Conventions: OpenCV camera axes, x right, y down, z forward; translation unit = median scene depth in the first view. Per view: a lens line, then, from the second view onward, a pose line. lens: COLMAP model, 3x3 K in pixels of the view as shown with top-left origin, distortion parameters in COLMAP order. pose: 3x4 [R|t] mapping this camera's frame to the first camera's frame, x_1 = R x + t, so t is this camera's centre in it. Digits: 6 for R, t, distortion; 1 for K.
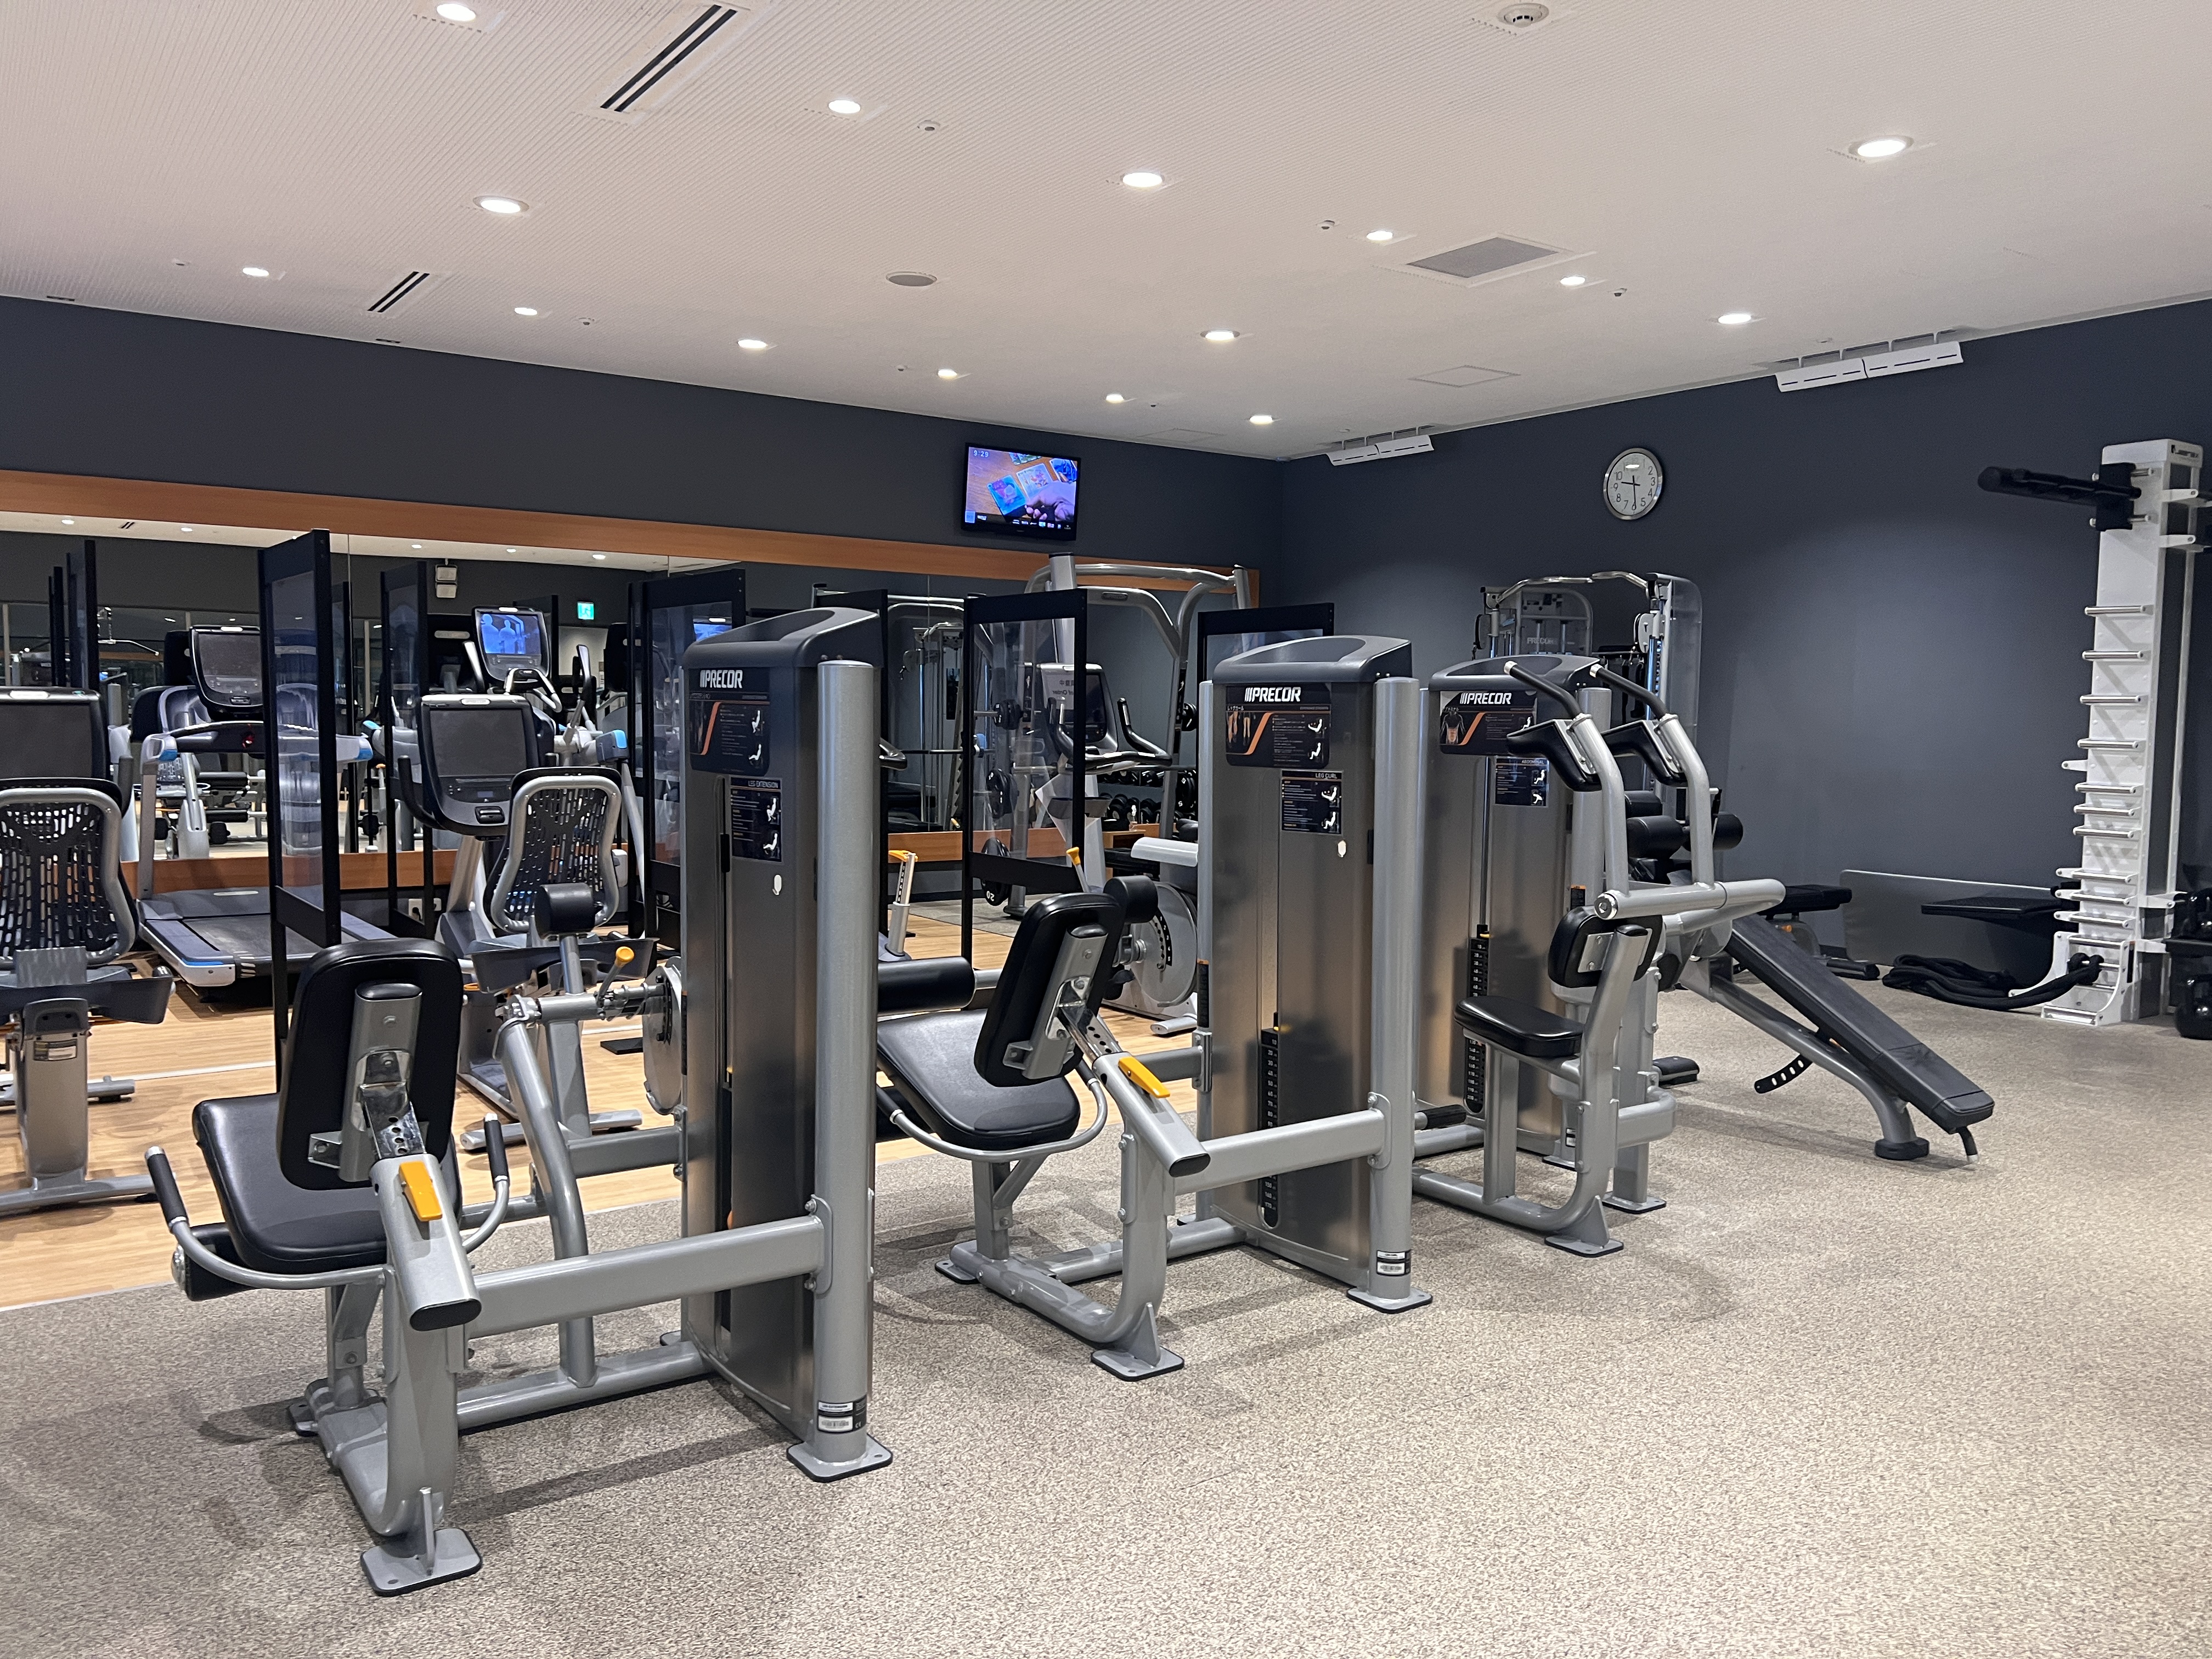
lens RADIAL K [[1663.6, 0, 1119.7], [0, 1663.6, 837.6], [0, 0, 1]] dist [0.035274, -0.002244]
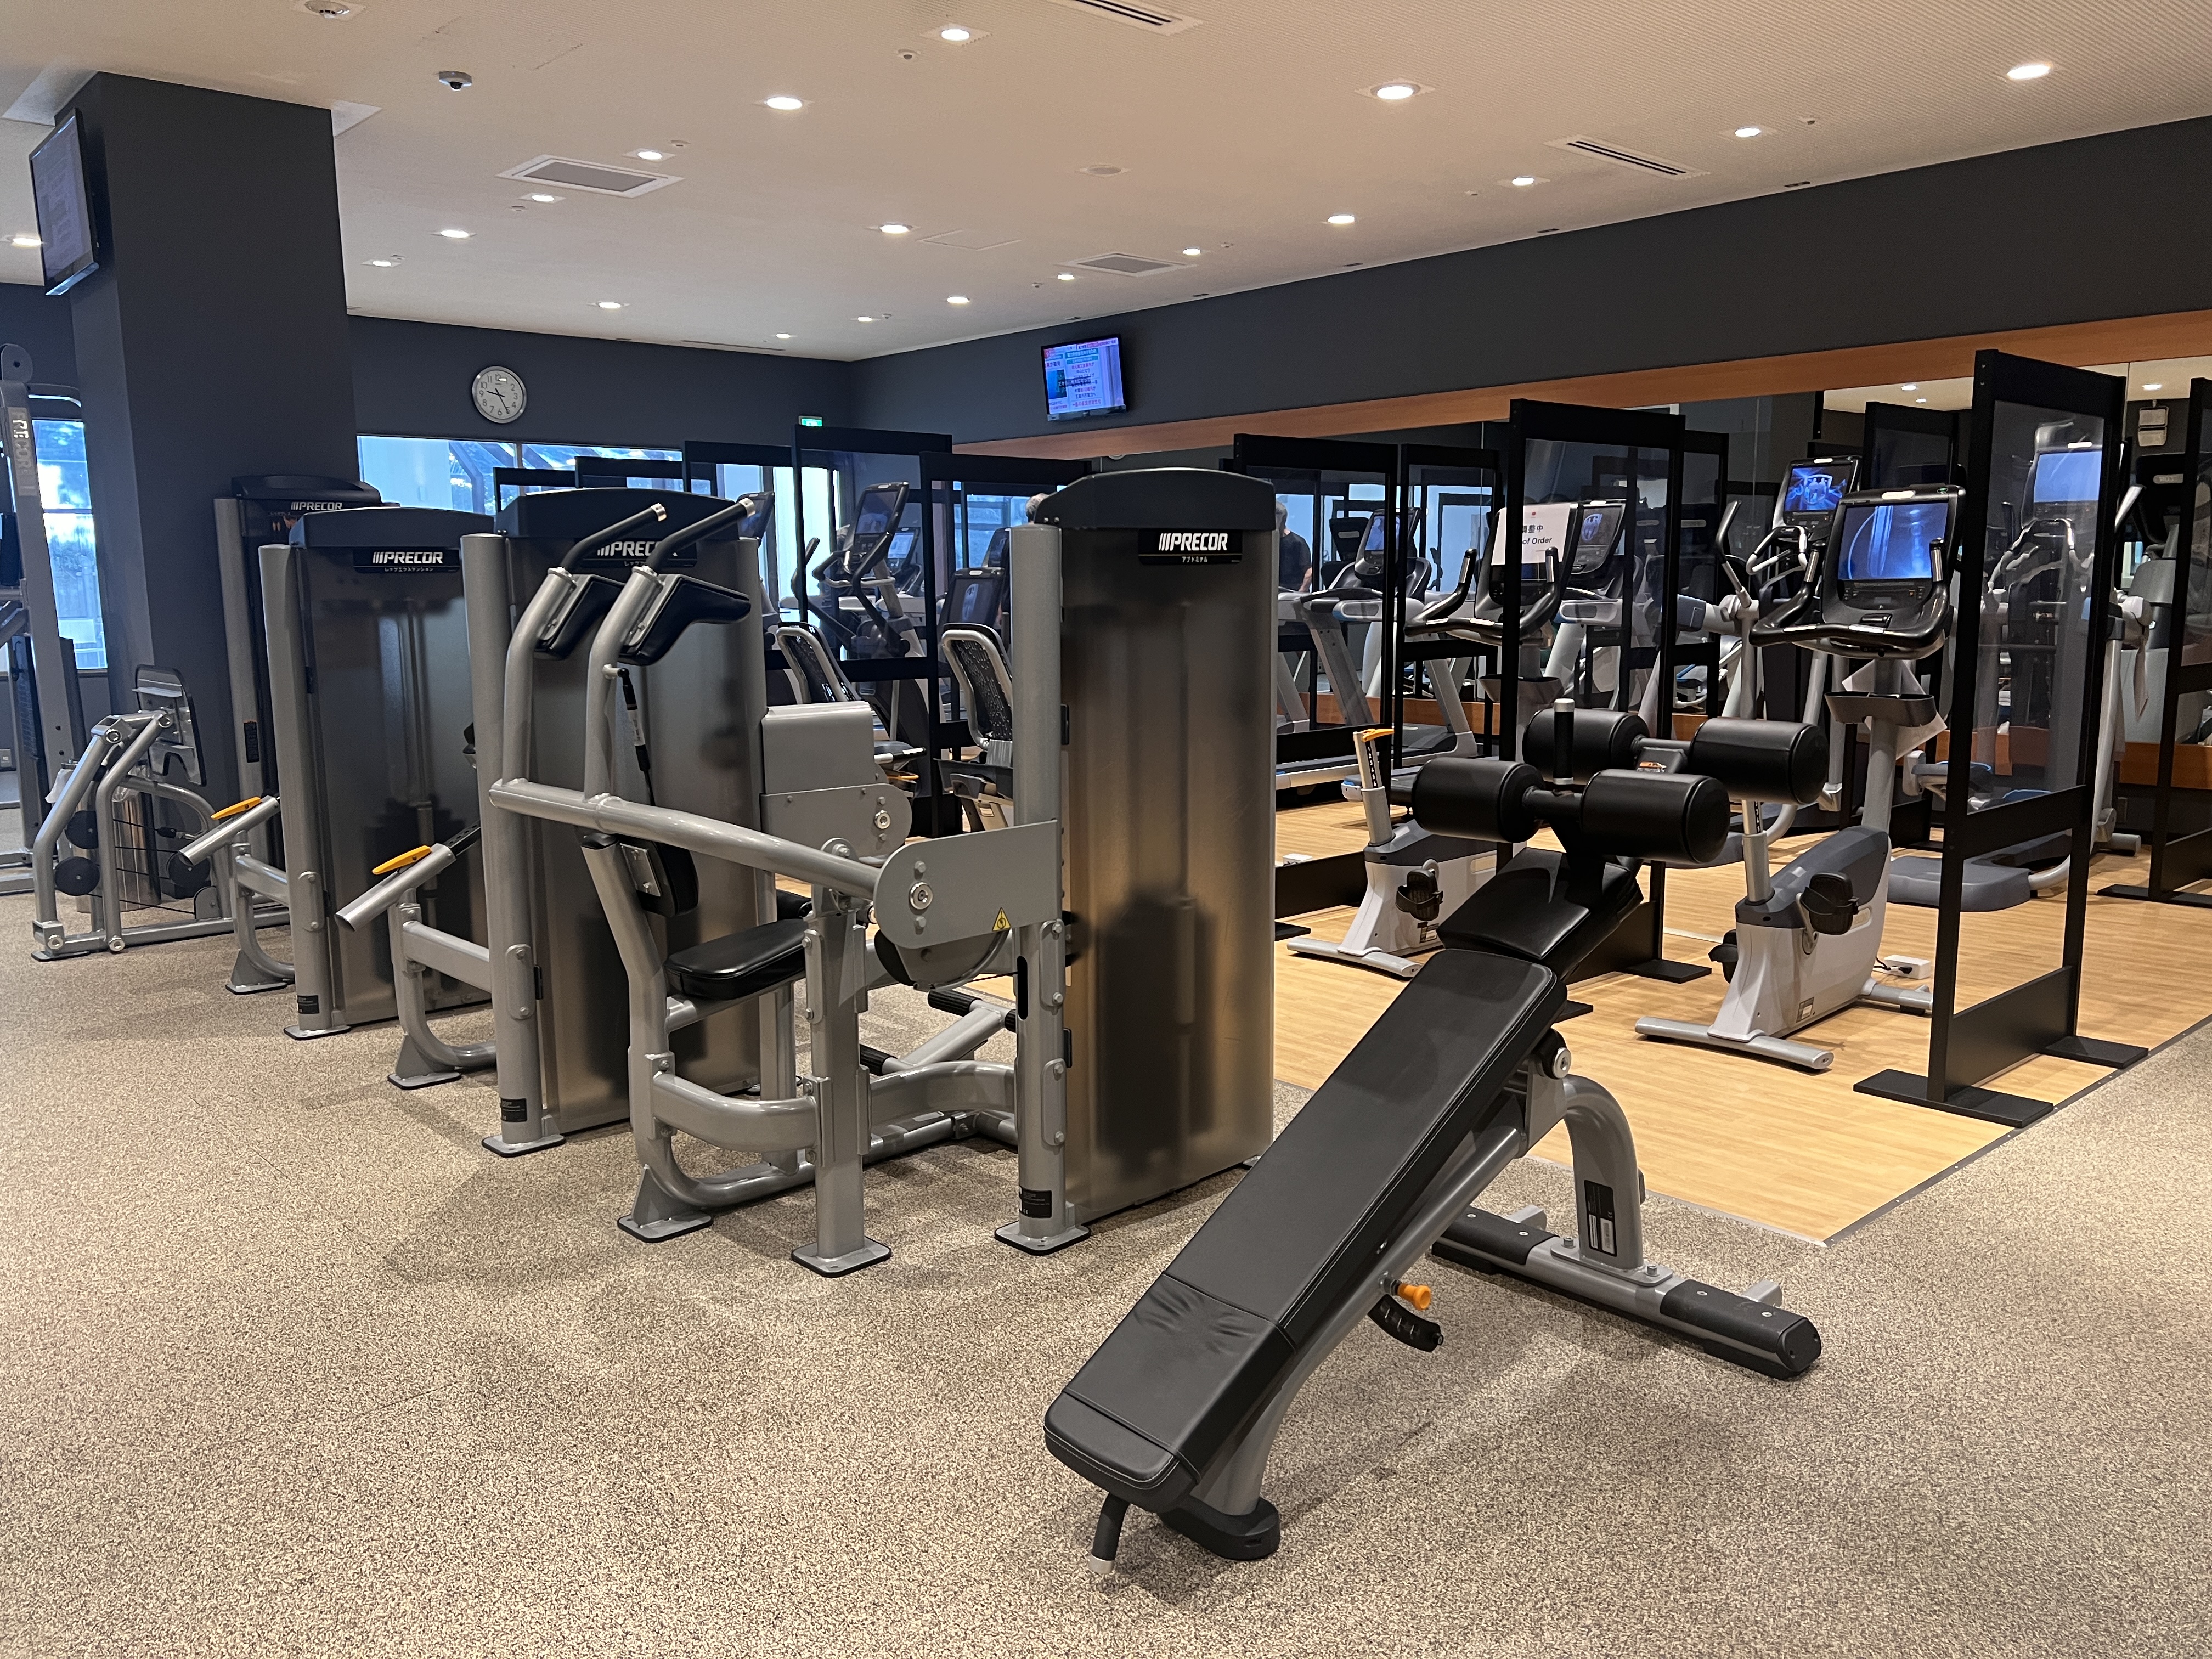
lens RADIAL K [[1663.6, 0, 1117.0], [0, 1663.6, 822.0], [0, 0, 1]] dist [0.035274, -0.002244]
pose [[0.102944, 0.128094, -0.986405, 1.121004], [-0.059997, 0.990667, 0.122386, -0.065014], [0.992876, 0.046583, 0.109669, 1.165598]]
